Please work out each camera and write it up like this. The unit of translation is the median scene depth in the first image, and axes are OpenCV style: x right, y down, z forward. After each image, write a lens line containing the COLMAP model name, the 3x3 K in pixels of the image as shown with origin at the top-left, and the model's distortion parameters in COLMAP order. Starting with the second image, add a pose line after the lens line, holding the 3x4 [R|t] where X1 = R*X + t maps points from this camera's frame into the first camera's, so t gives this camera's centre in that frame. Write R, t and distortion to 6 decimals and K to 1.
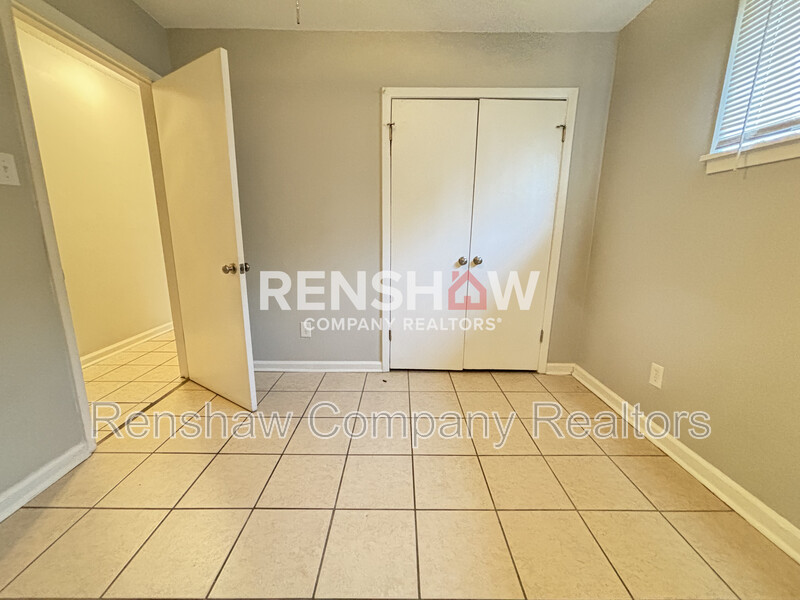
lens RADIAL K [[322.7, 0, 400.0], [0, 322.7, 300.0], [0, 0, 1]] dist [0.000001, -0.000093]
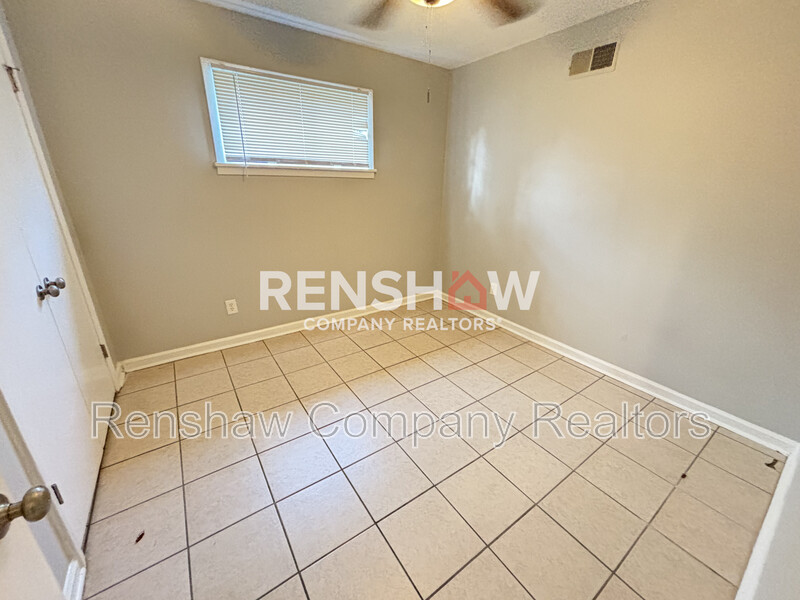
lens RADIAL K [[322.7, 0, 400.0], [0, 322.7, 300.0], [0, 0, 1]] dist [0.000001, -0.000093]
pose [[-0.572321, -0.309636, 0.759325, -0.643336], [0.141889, 0.874613, 0.463594, -0.310508], [-0.807661, 0.373064, -0.456625, 0.834315]]
